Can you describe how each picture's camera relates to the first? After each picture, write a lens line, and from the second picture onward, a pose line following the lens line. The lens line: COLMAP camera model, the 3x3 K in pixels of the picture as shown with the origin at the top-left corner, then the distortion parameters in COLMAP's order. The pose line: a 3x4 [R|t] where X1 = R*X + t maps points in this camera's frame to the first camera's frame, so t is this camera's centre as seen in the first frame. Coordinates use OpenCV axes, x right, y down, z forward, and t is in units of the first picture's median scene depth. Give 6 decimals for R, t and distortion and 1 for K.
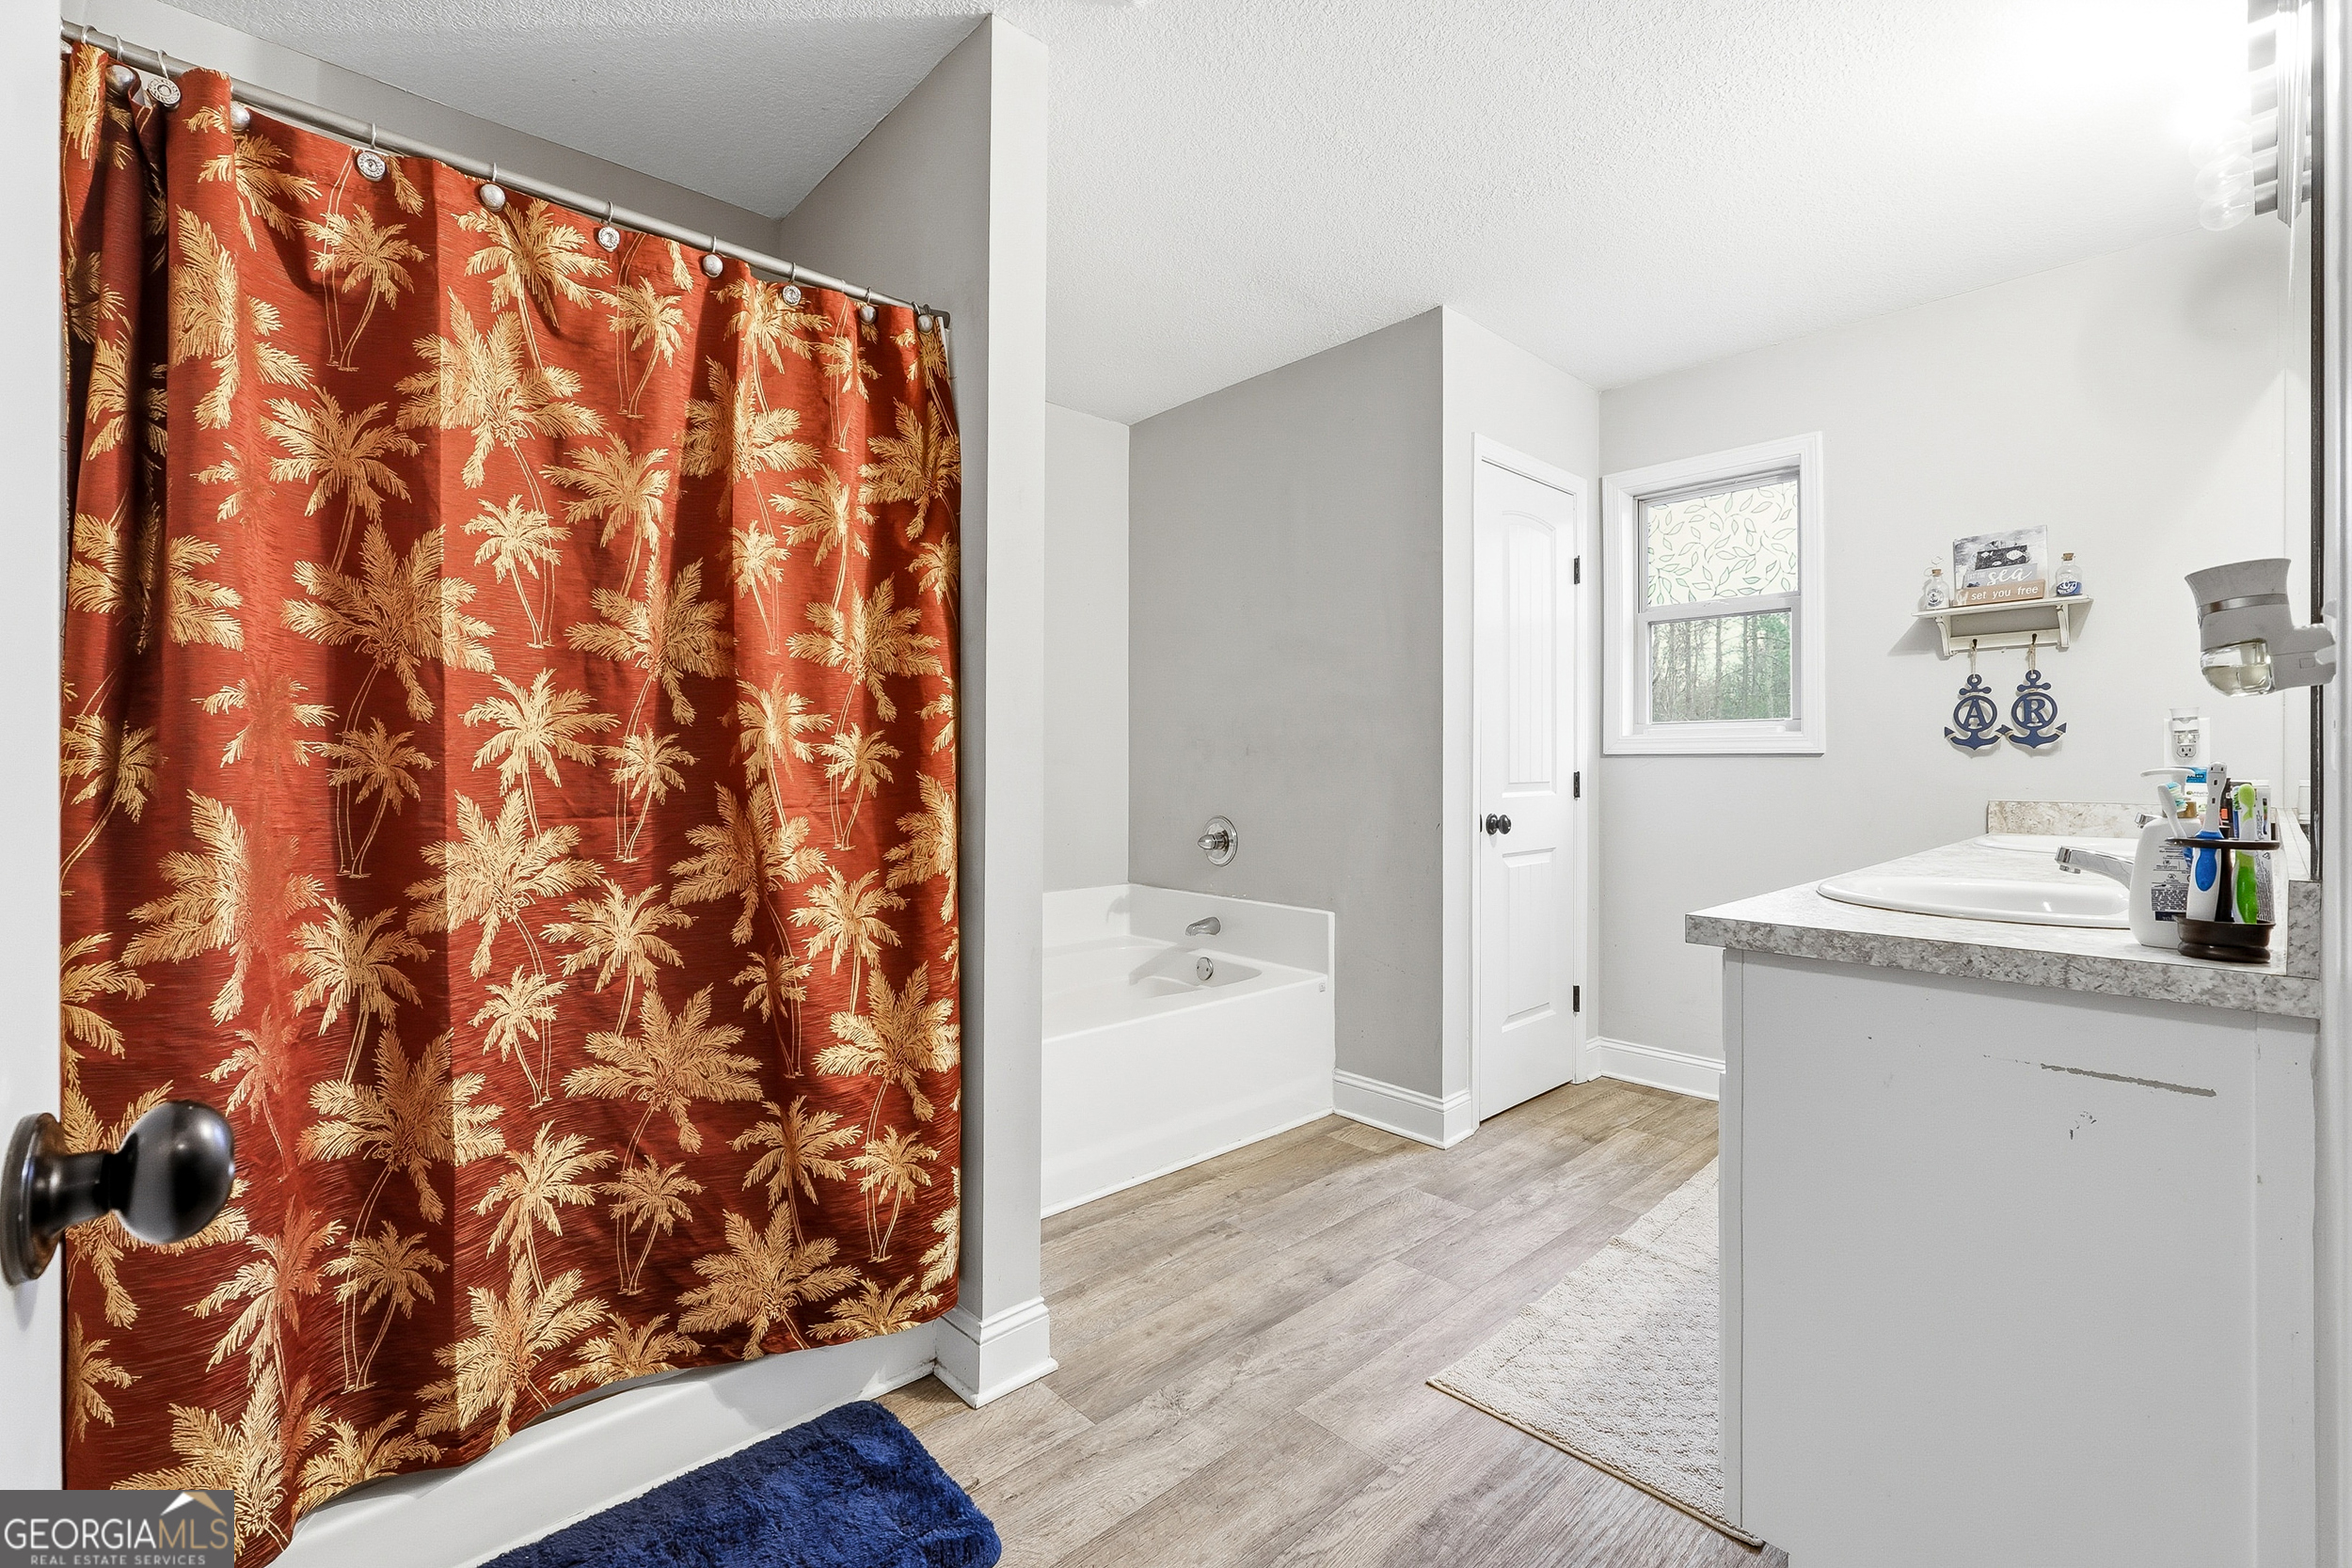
lens RADIAL K [[988.9, 0, 1174.9], [0, 988.9, 775.3], [0, 0, 1]] dist [-0.019634, 0.005417]
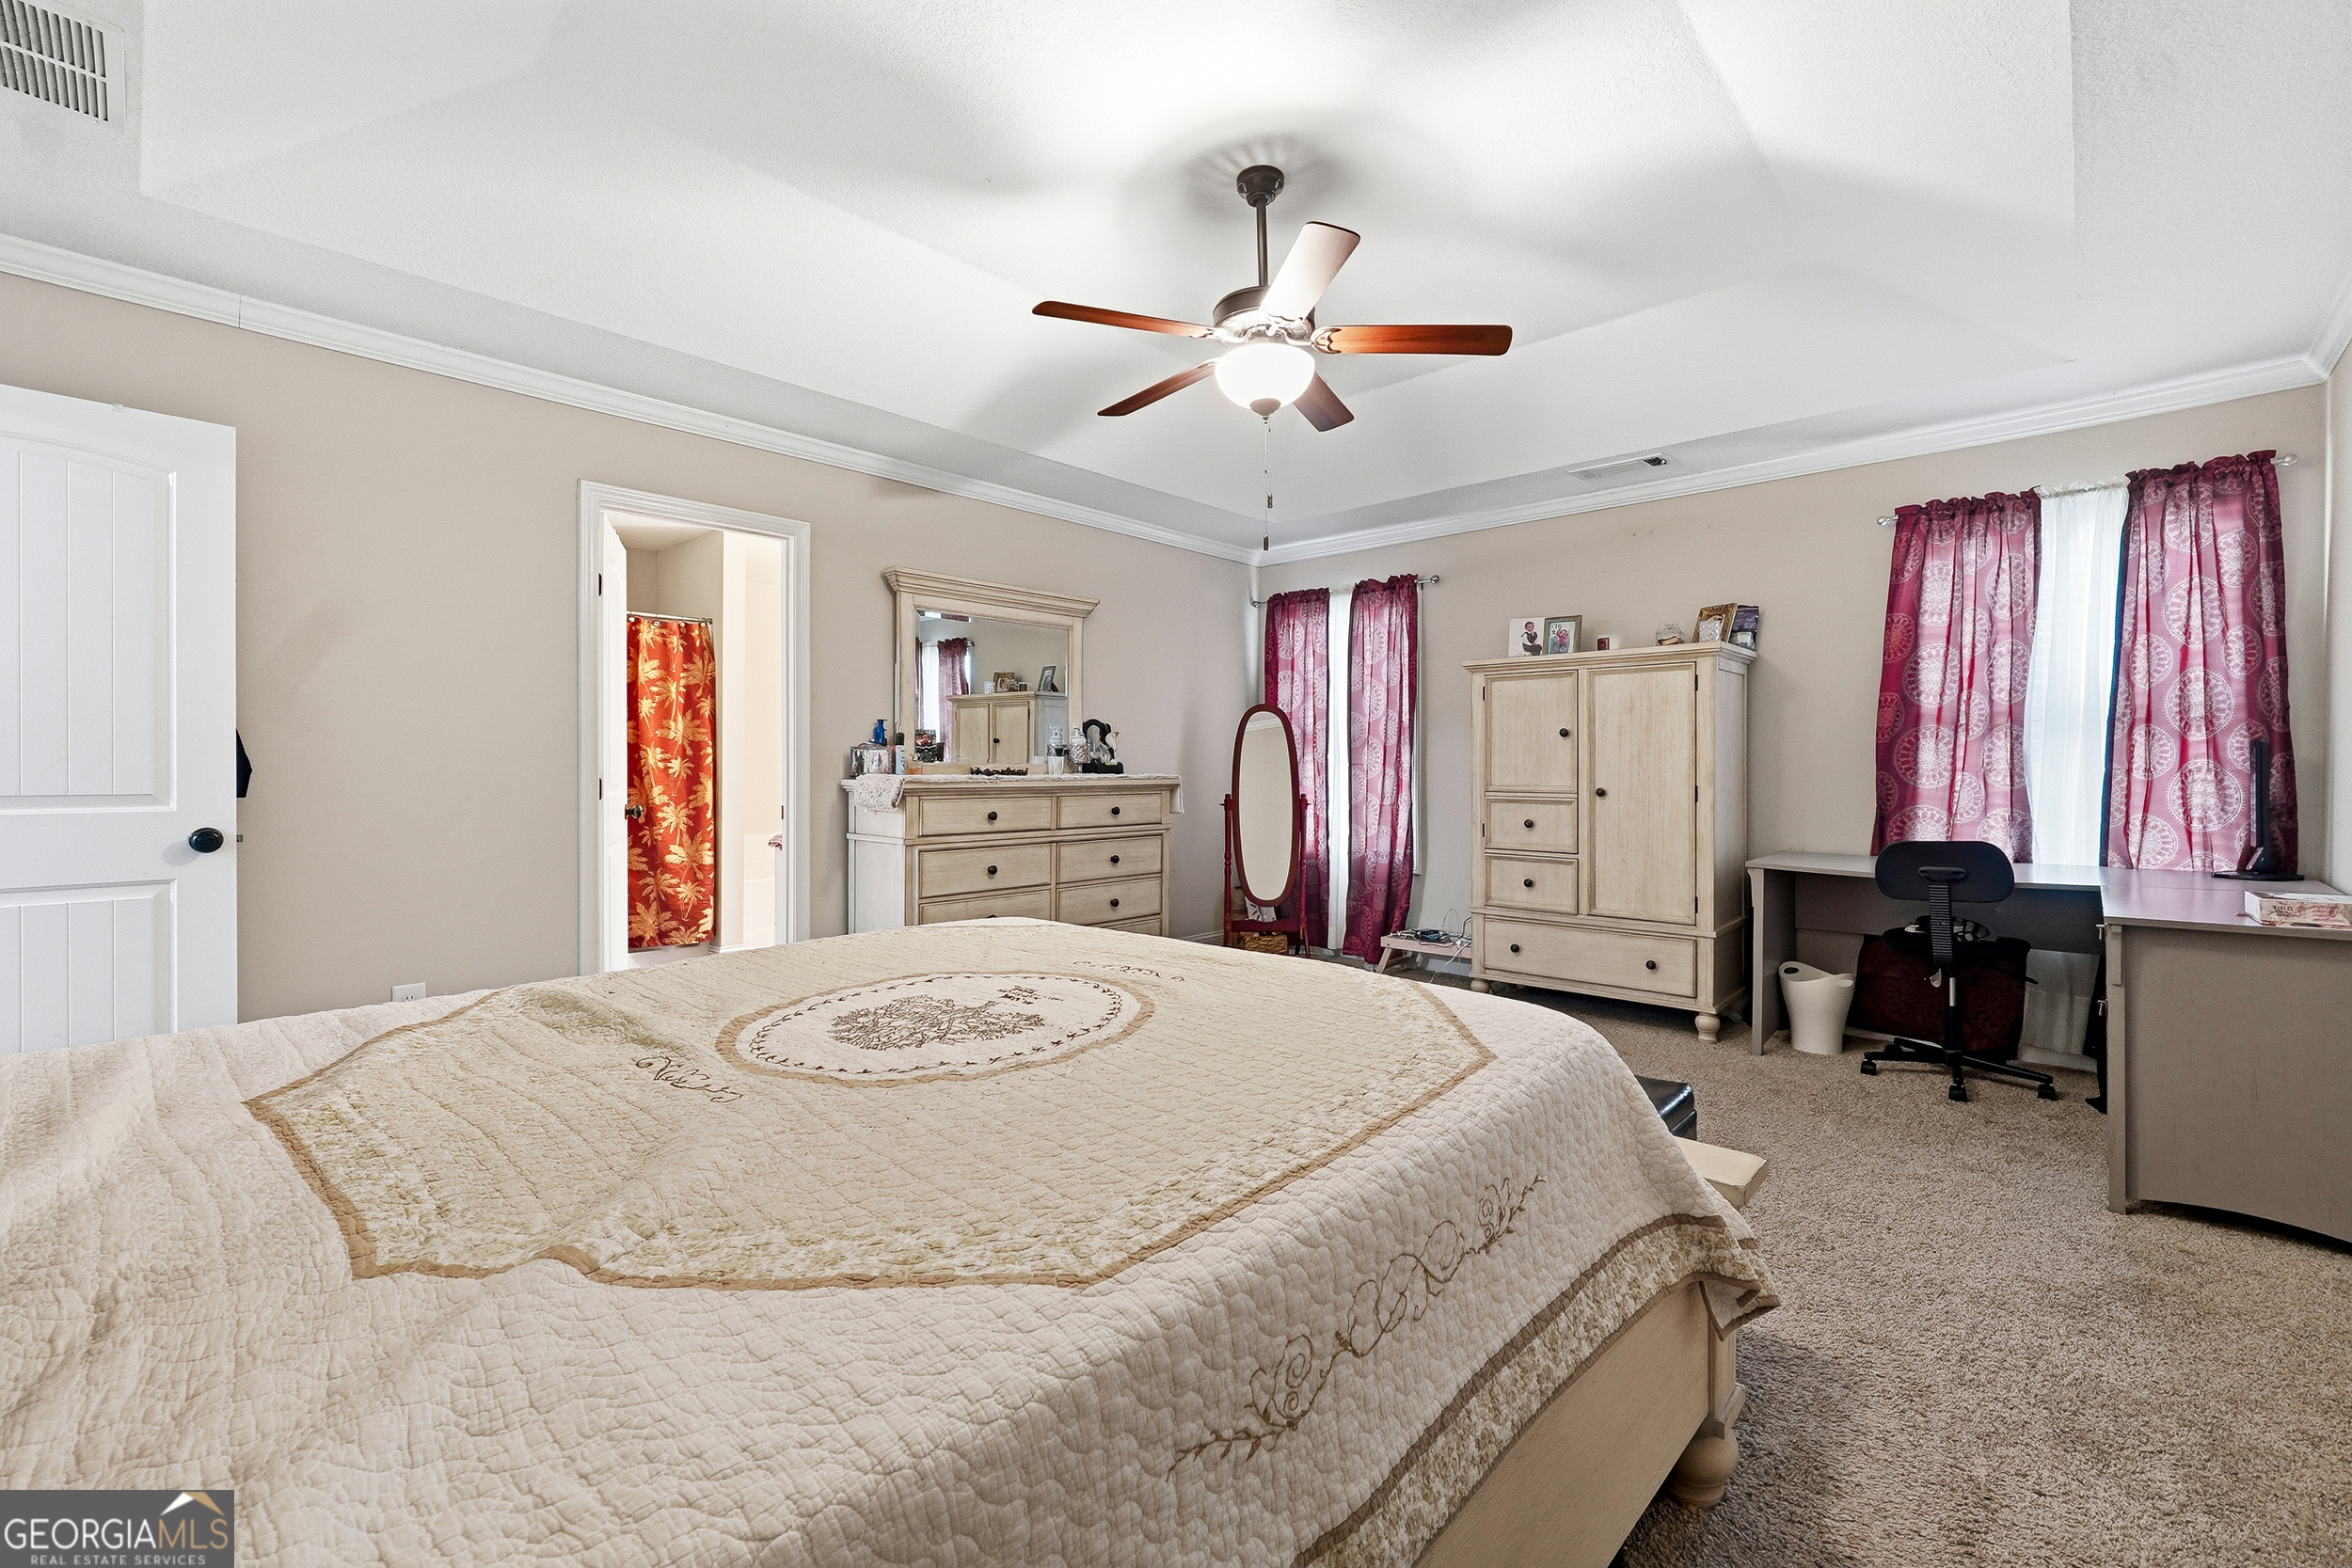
lens RADIAL K [[988.9, 0, 1179.7], [0, 988.9, 777.8], [0, 0, 1]] dist [-0.019634, 0.005417]
pose [[0.997186, -0.002411, 0.074929, 1.065089], [0.002181, 0.999993, 0.003160, 0.010121], [-0.074936, -0.002988, 0.997184, -2.320902]]
